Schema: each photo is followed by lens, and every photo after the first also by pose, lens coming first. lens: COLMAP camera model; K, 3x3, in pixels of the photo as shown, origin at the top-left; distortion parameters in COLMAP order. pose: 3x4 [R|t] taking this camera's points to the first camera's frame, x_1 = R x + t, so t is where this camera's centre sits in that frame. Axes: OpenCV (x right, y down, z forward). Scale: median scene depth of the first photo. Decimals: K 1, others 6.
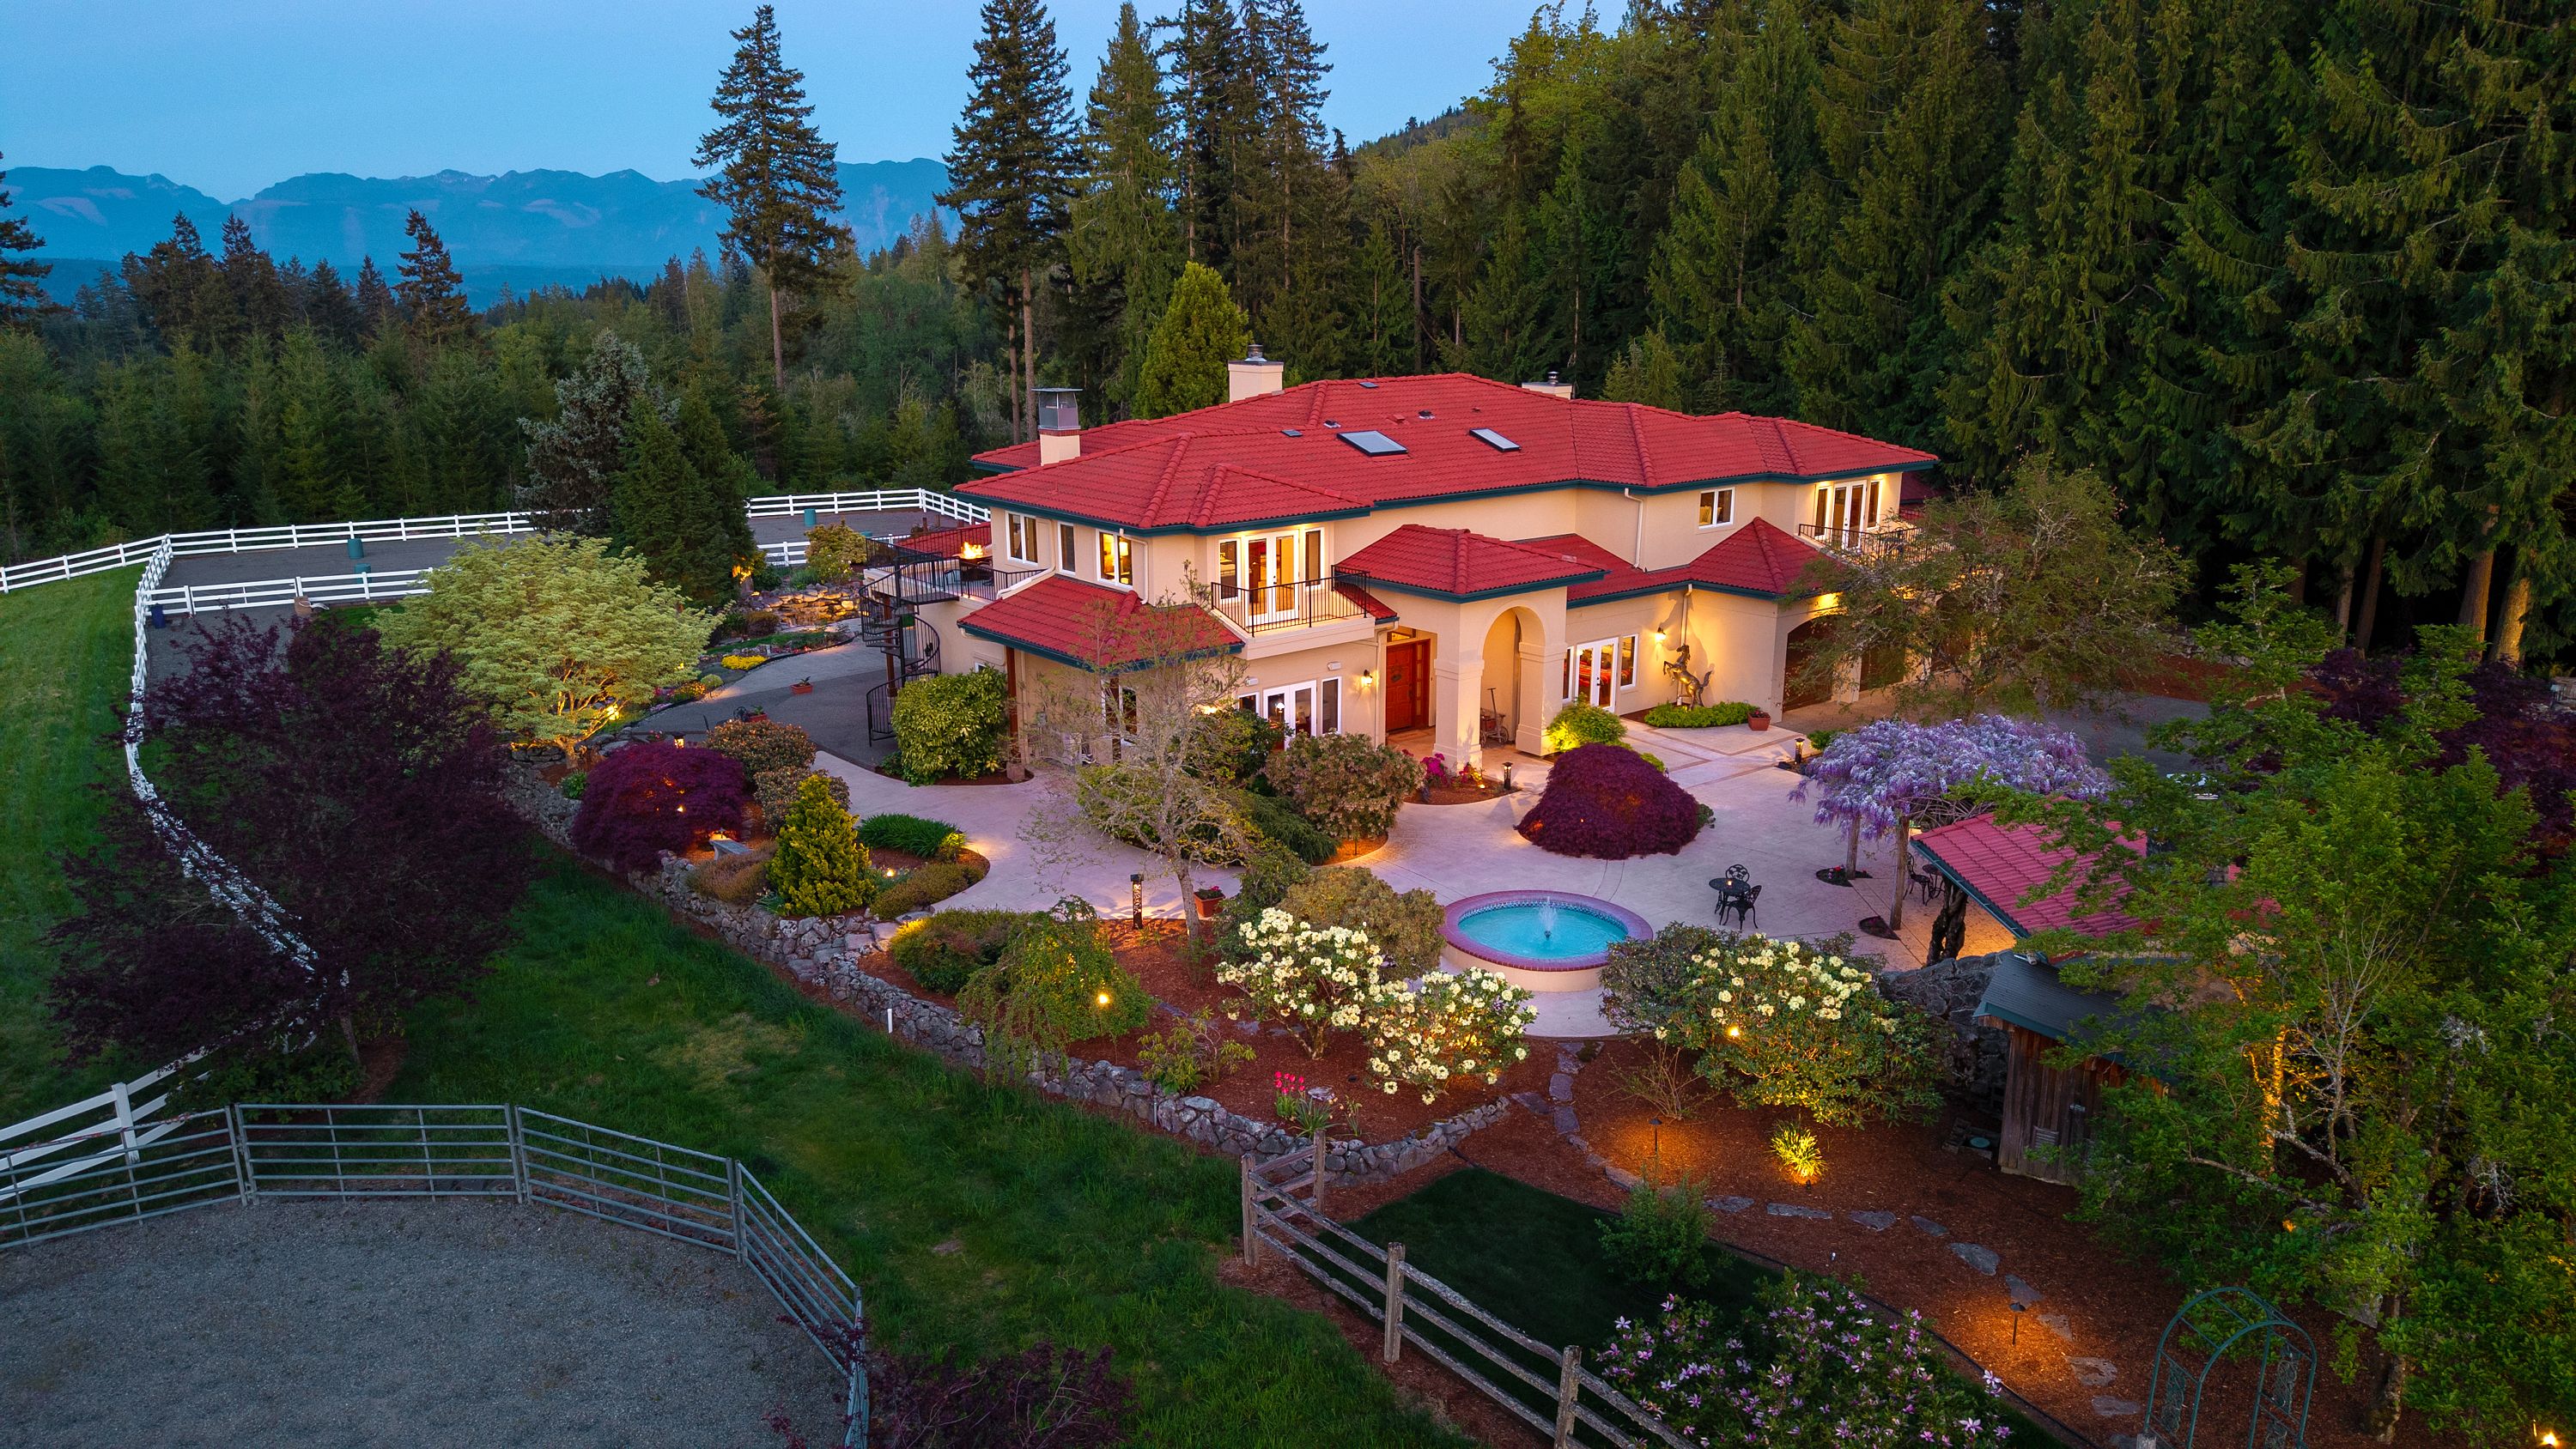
lens RADIAL K [[1758.7, 0, 1288.0], [0, 1758.7, 724.5], [0, 0, 1]] dist [0.068257, -0.062831]
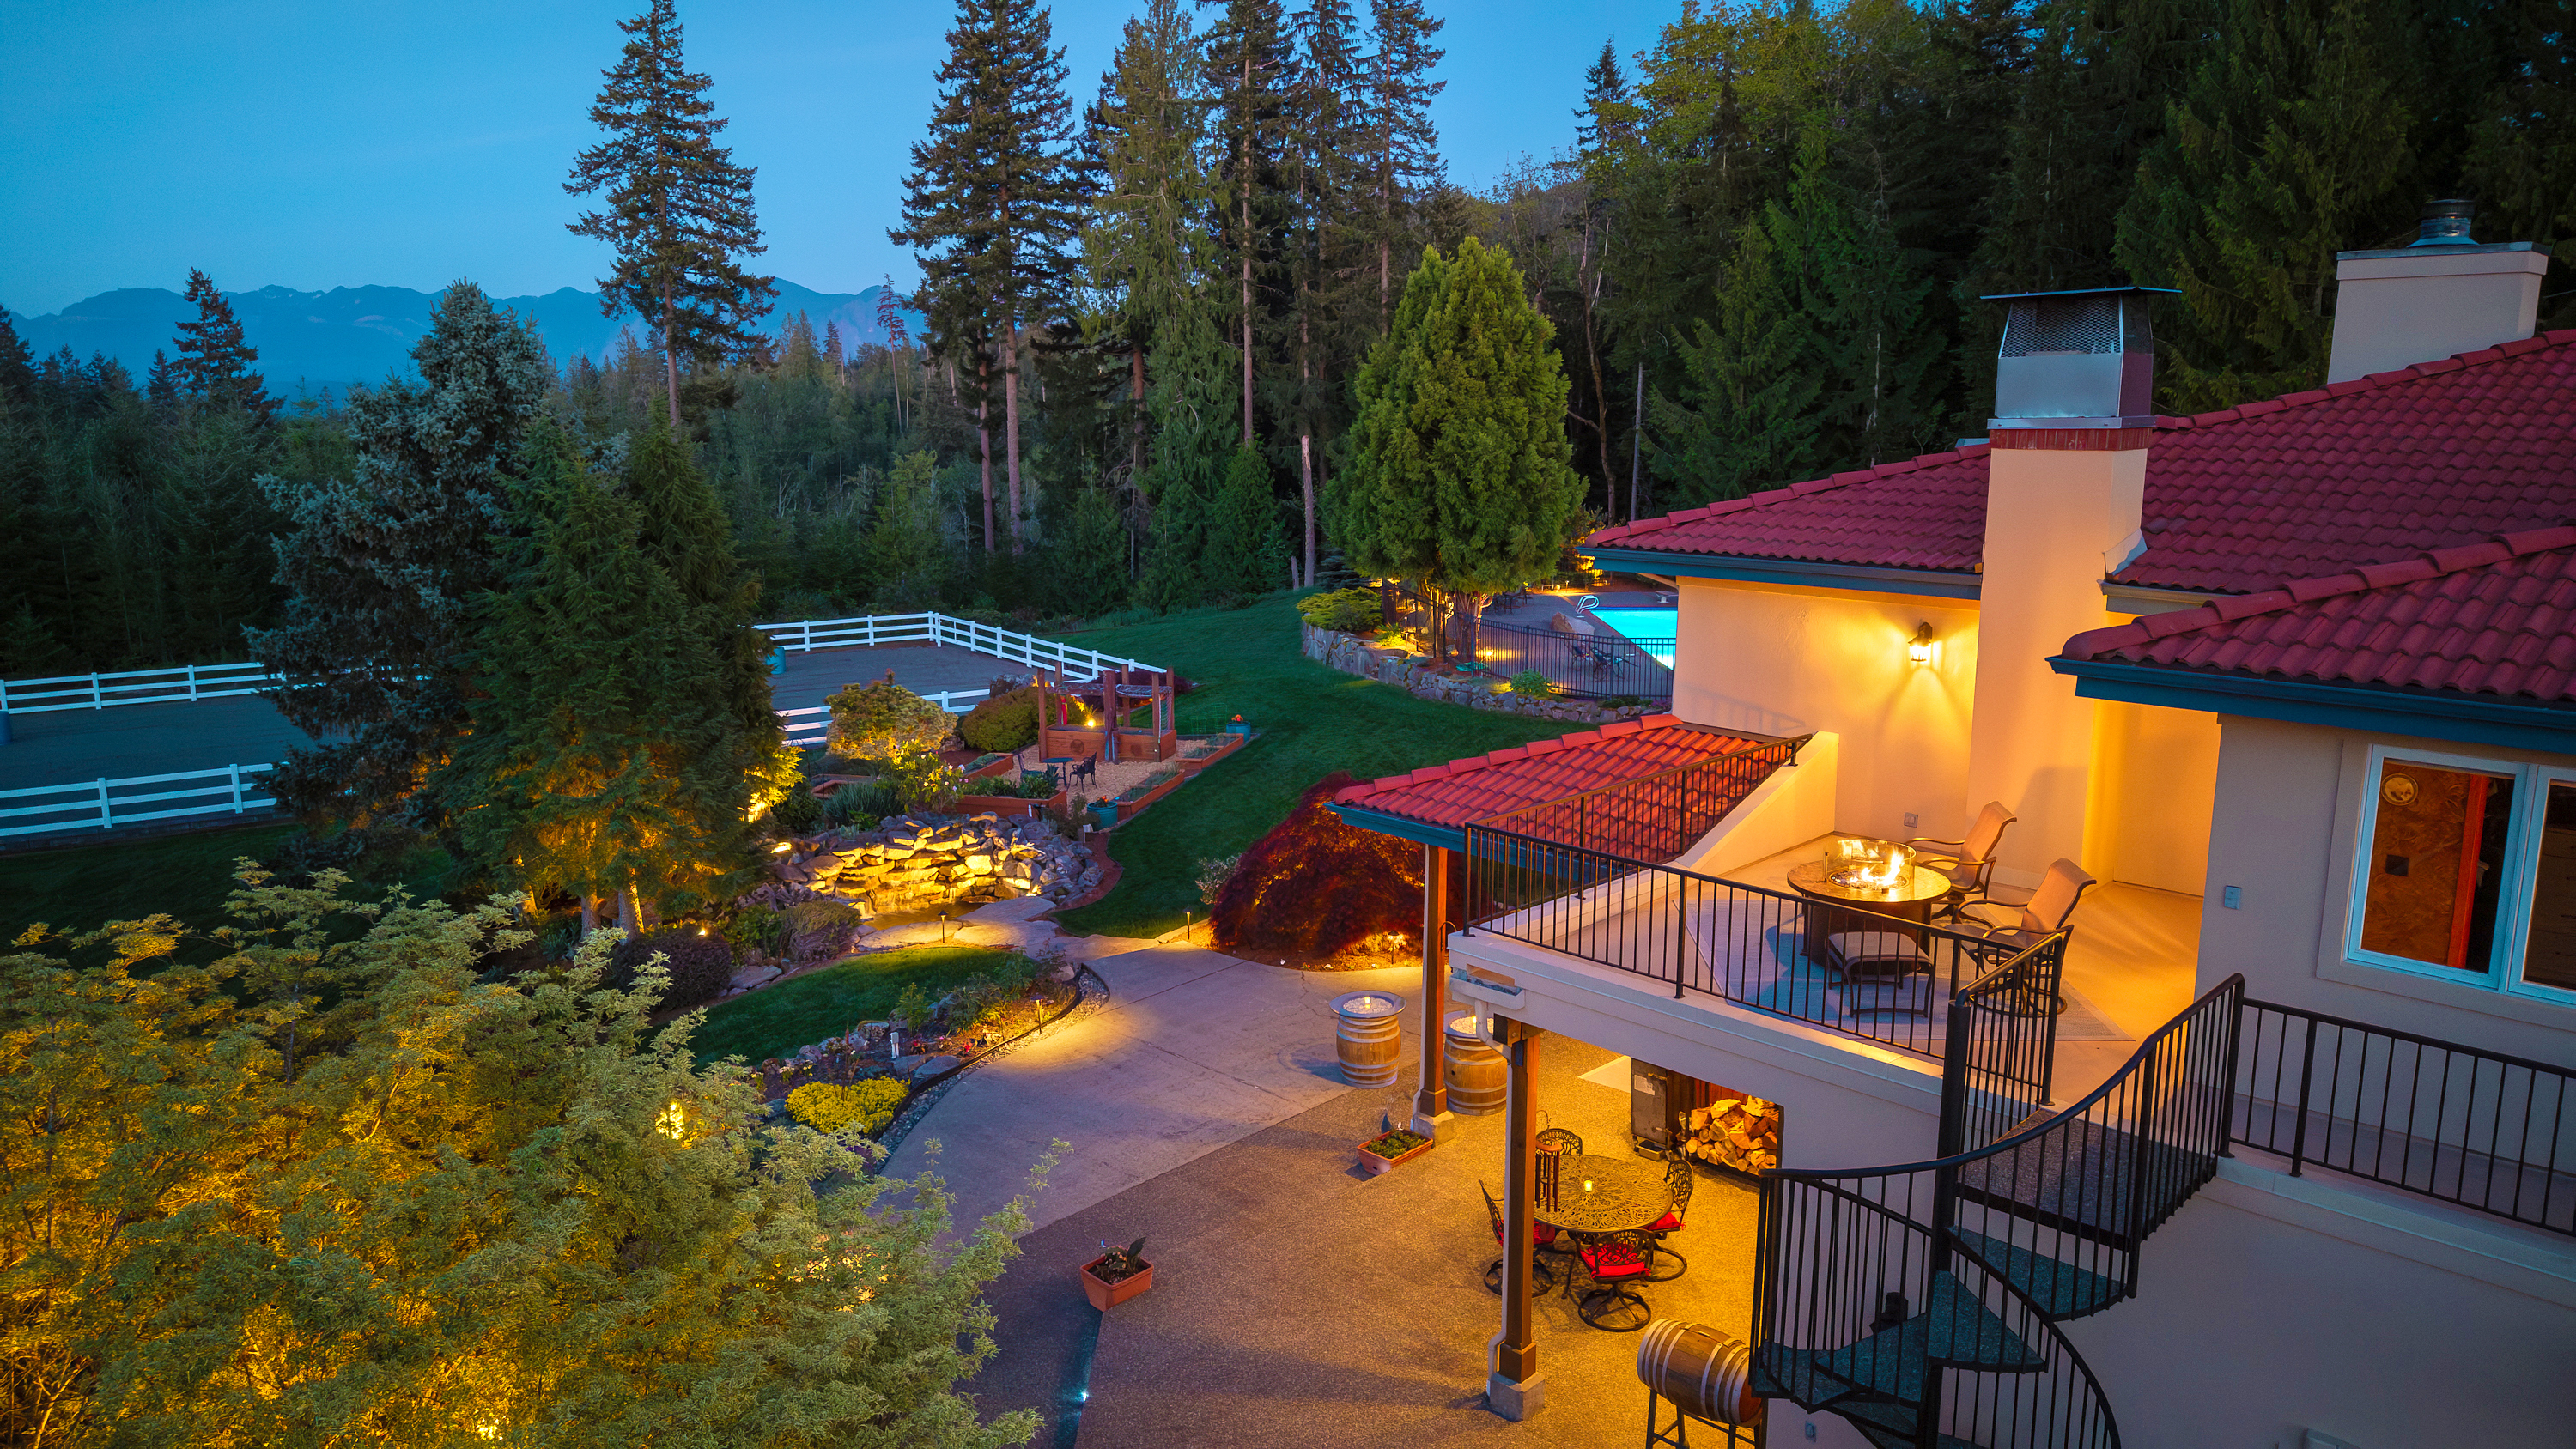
lens RADIAL K [[1758.7, 0, 1288.0], [0, 1758.7, 724.5], [0, 0, 1]] dist [0.068257, -0.062831]
pose [[0.996618, -0.014077, 0.080963, -0.091204], [0.019175, 0.997859, -0.062536, -0.033079], [-0.079909, 0.063877, 0.994753, 0.231255]]
